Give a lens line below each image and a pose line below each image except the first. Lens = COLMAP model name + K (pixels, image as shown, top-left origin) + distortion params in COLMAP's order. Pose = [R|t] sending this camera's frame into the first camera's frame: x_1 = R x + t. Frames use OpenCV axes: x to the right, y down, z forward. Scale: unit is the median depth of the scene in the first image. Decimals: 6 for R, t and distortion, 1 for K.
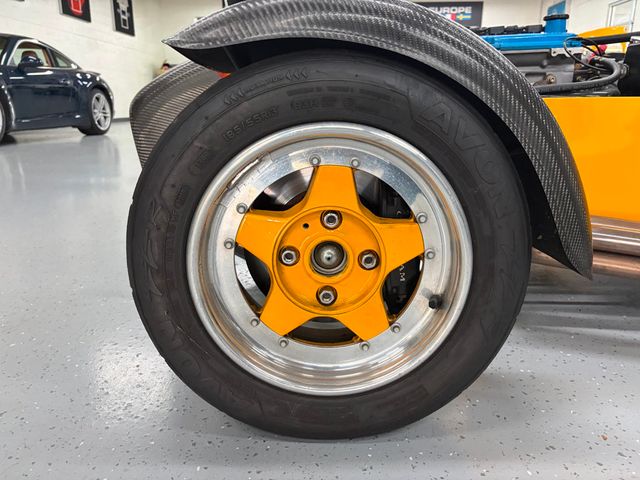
lens RADIAL K [[490.2, 0, 320.0], [0, 490.2, 240.6], [0, 0, 1]] dist [0.038079, -0.043393]
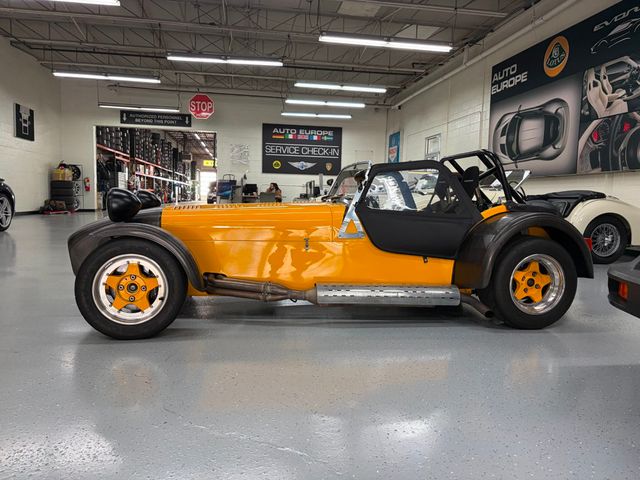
lens RADIAL K [[490.2, 0, 320.9], [0, 490.2, 241.3], [0, 0, 1]] dist [0.038079, -0.043393]
pose [[0.979775, 0.008321, 0.199930, 0.639857], [0.027592, 0.983973, -0.176169, 0.368637], [-0.198192, 0.178122, 0.963842, -2.826352]]
